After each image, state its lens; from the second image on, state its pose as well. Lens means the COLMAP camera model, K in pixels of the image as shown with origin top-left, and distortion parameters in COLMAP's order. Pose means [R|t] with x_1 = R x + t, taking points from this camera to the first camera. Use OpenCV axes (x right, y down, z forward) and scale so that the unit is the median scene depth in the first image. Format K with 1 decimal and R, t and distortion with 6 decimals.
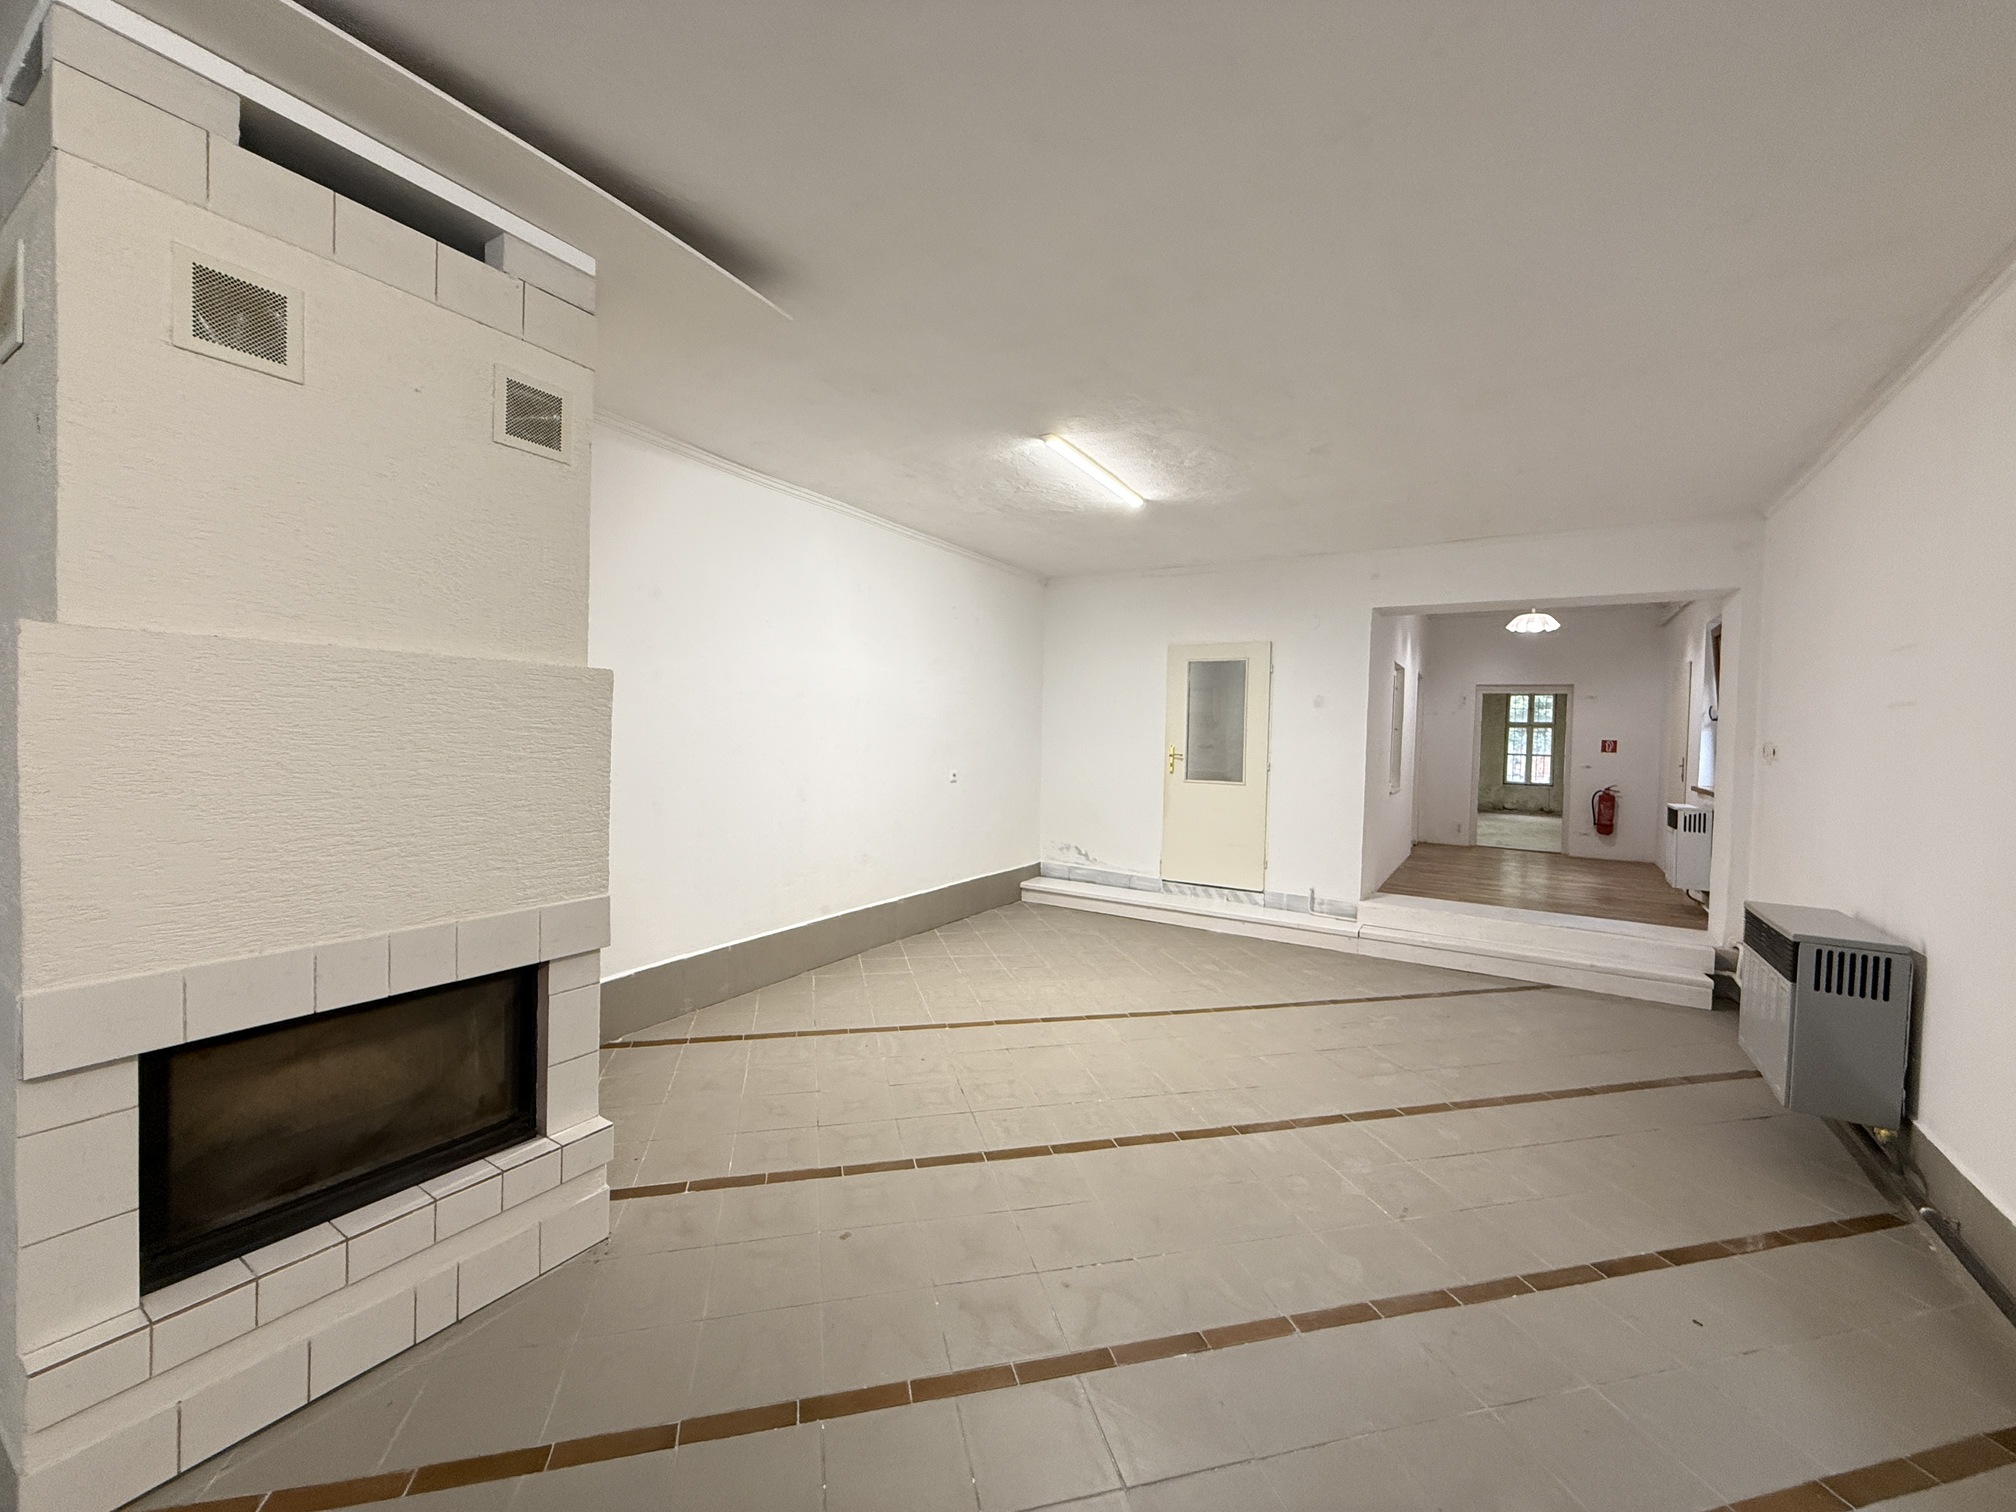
lens RADIAL K [[801.4, 0, 1020.6], [0, 801.4, 747.9], [0, 0, 1]] dist [-0.000629, 0.000082]
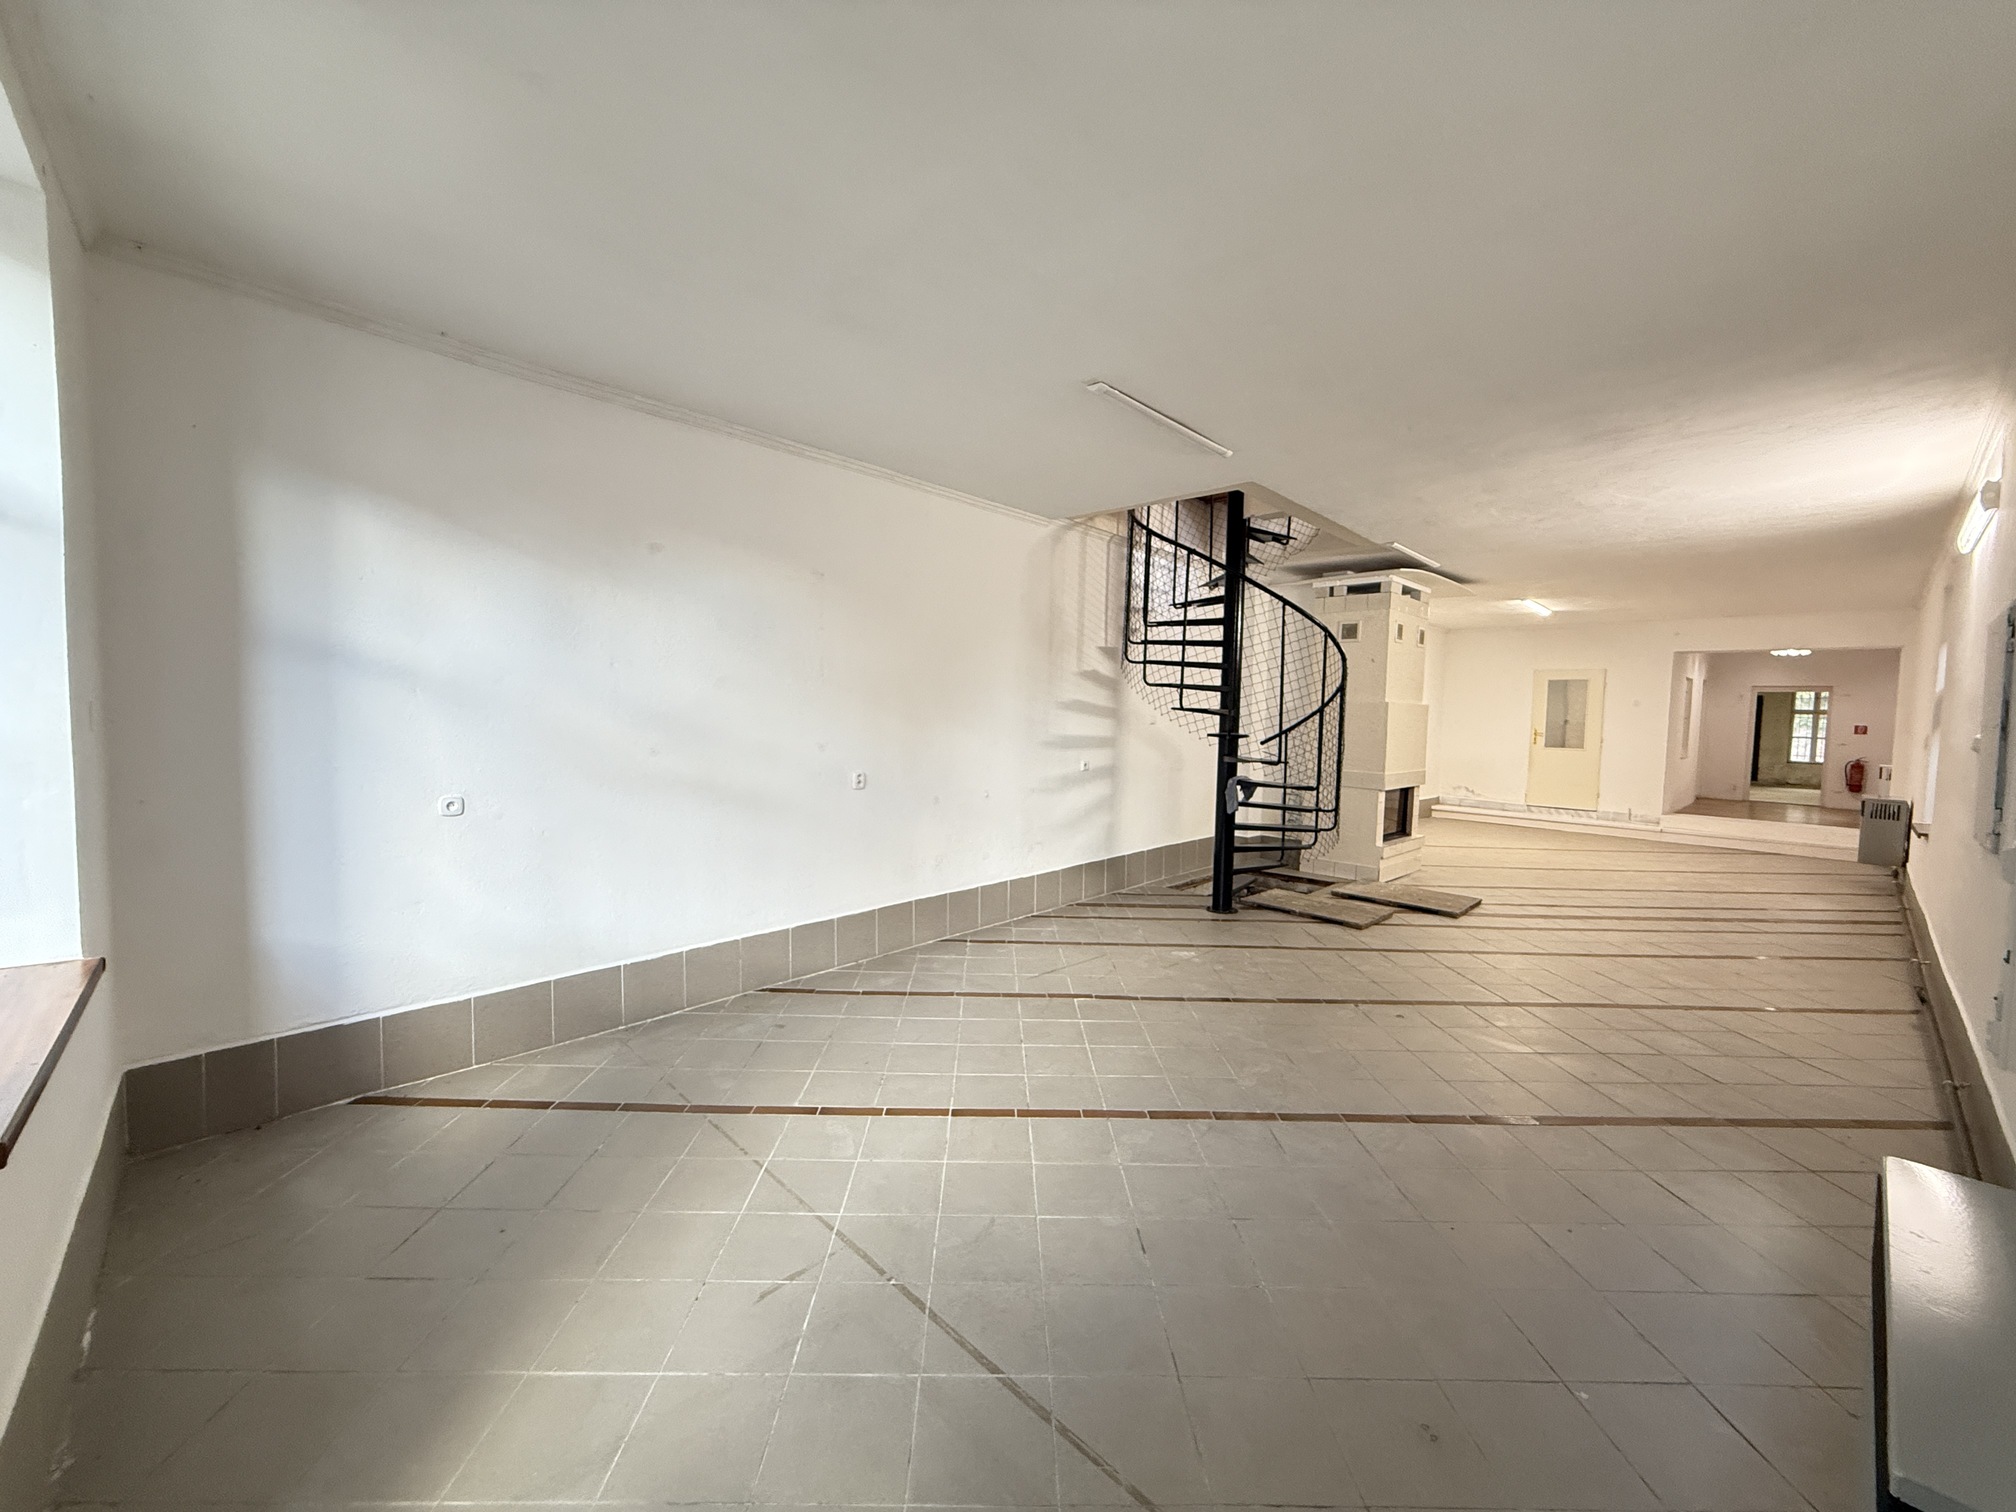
lens RADIAL K [[801.4, 0, 1006.9], [0, 801.4, 750.6], [0, 0, 1]] dist [-0.000629, 0.000082]
pose [[0.968164, 0.012705, -0.249996, -0.455661], [-0.005963, 0.999598, 0.027705, 0.004127], [0.250247, -0.025333, 0.967850, -0.912893]]
